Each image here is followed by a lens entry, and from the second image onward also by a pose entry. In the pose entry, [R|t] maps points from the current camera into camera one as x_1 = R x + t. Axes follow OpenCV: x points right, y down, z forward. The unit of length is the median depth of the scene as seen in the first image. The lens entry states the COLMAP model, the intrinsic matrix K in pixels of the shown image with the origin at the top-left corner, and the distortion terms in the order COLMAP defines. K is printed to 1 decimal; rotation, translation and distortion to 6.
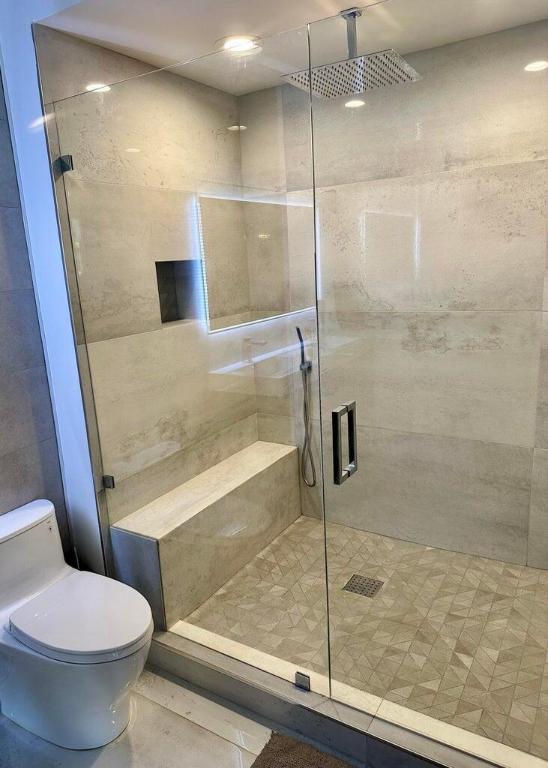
lens RADIAL K [[550.2, 0, 242.2], [0, 550.2, 383.8], [0, 0, 1]] dist [0.083616, -0.127198]
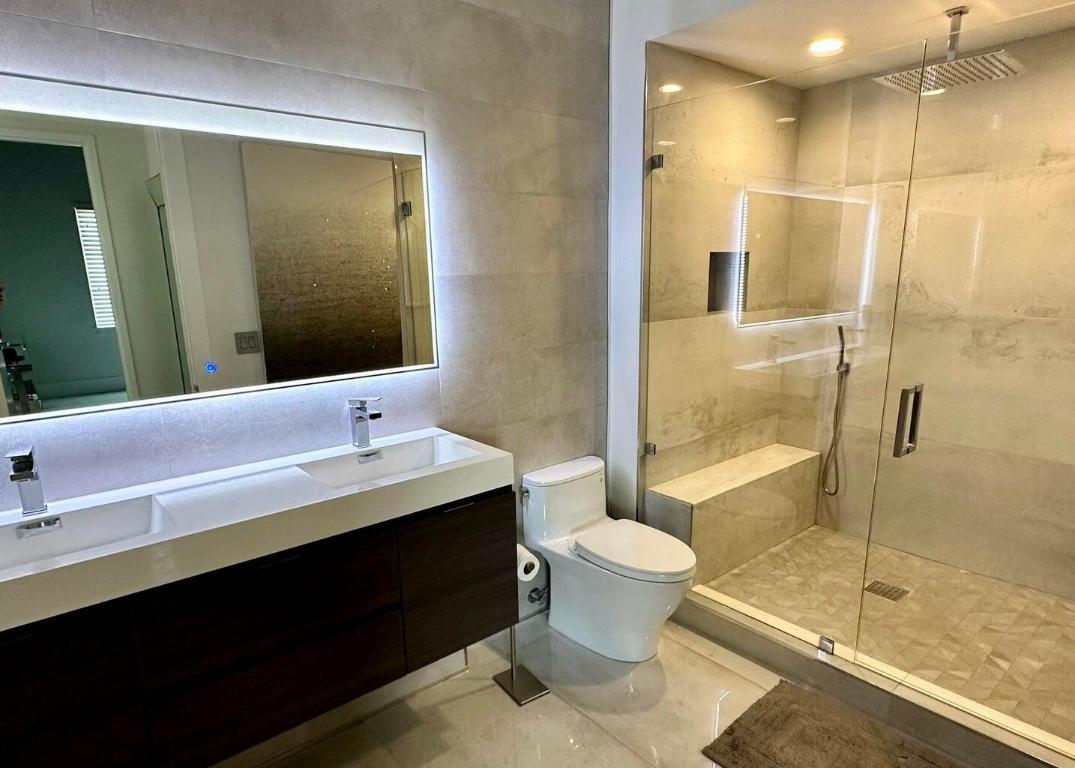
lens RADIAL K [[625.5, 0, 536.5], [0, 625.5, 419.2], [0, 0, 1]] dist [0.000420, 0.003264]
pose [[0.958027, 0.105999, -0.266362, -0.111901], [-0.098369, 0.994269, 0.041864, 0.074236], [0.269273, -0.013905, 0.962963, -0.230235]]
